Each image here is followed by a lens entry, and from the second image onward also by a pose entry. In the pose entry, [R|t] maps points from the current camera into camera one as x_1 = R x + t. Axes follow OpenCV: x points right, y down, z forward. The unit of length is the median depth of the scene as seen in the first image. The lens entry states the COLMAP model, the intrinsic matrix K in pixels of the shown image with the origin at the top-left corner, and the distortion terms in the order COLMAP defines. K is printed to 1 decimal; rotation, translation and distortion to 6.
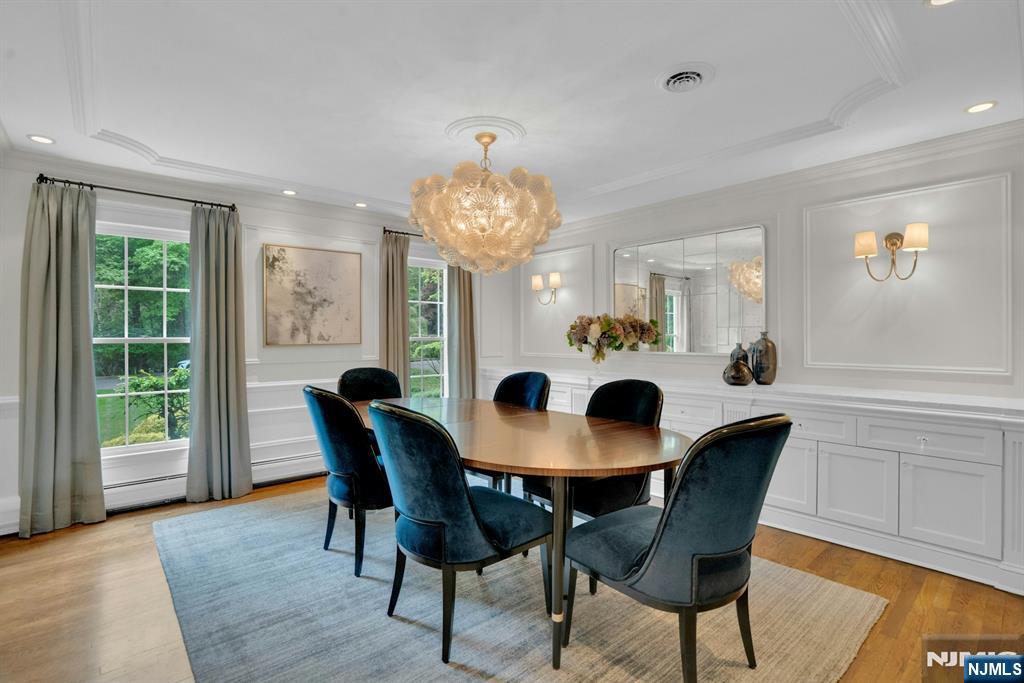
lens RADIAL K [[485.6, 0, 513.9], [0, 485.6, 341.2], [0, 0, 1]] dist [-0.000729, 0.000036]
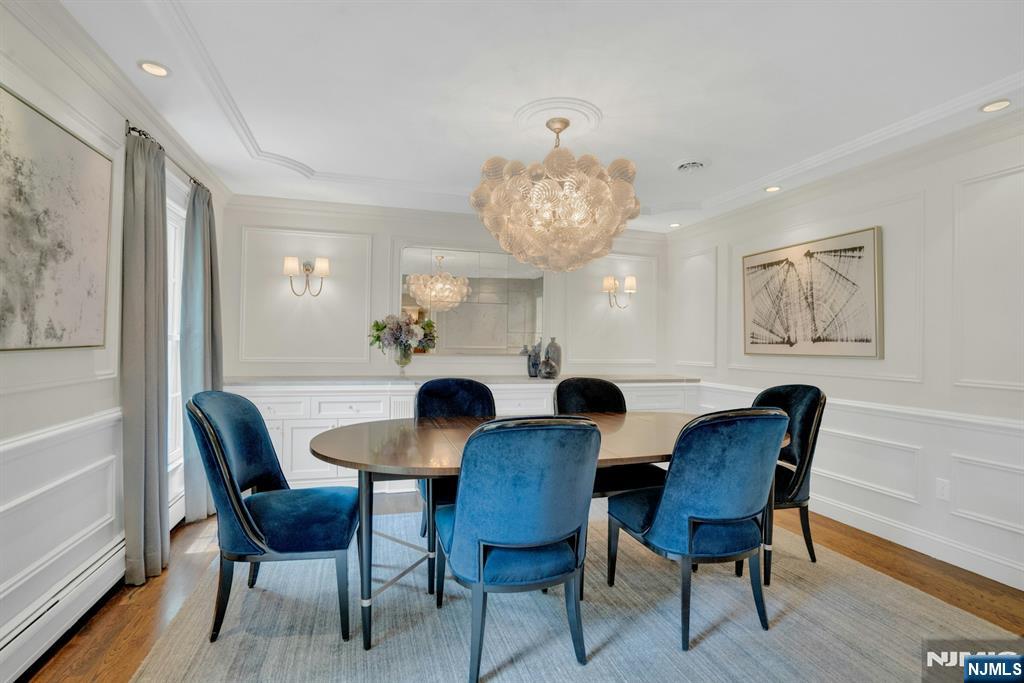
lens RADIAL K [[485.6, 0, 513.9], [0, 485.6, 341.2], [0, 0, 1]] dist [-0.000729, 0.000036]
pose [[0.407681, 0.011483, 0.913052, -0.626269], [0.003283, 0.999896, -0.014041, 0.007476], [-0.913118, 0.008722, 0.407601, 0.471411]]
